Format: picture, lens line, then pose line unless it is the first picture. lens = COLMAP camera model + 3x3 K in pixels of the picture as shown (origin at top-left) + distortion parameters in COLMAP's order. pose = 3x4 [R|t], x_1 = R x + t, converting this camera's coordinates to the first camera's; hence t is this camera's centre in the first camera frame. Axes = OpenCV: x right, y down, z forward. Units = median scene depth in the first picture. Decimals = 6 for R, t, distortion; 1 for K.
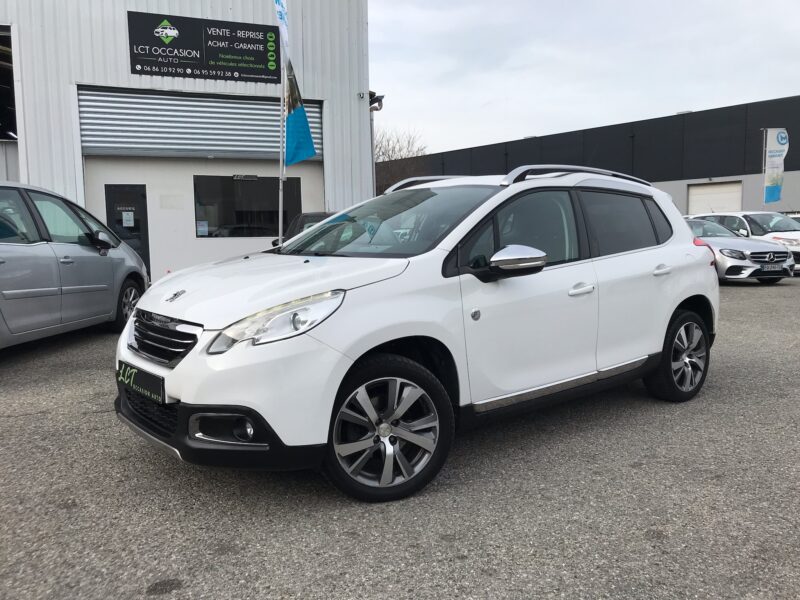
lens RADIAL K [[658.9, 0, 393.6], [0, 658.9, 293.5], [0, 0, 1]] dist [0.030314, -0.018967]
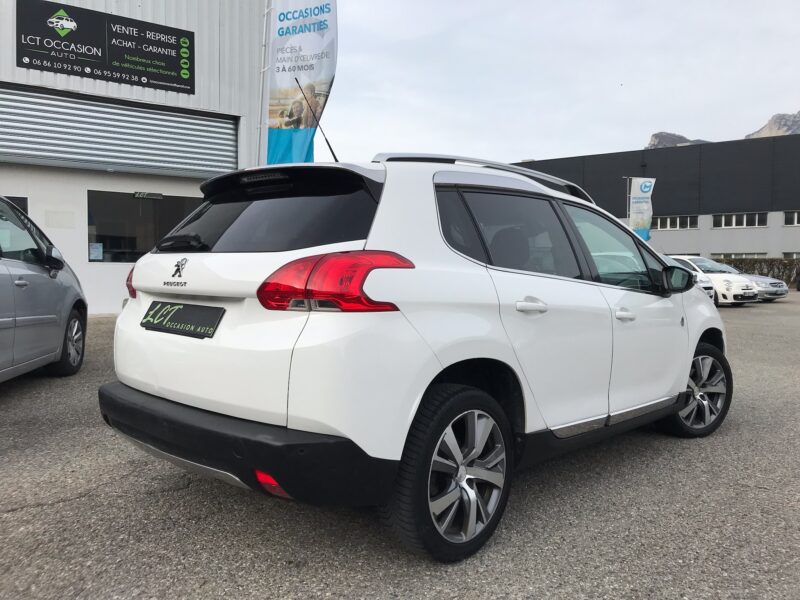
lens RADIAL K [[658.9, 0, 395.8], [0, 658.9, 294.4], [0, 0, 1]] dist [0.030314, -0.018967]
pose [[0.970866, 0.013648, 0.239233, -0.124873], [-0.001542, 0.998712, -0.050719, 0.000873], [-0.239617, 0.048872, 0.969637, 0.076356]]
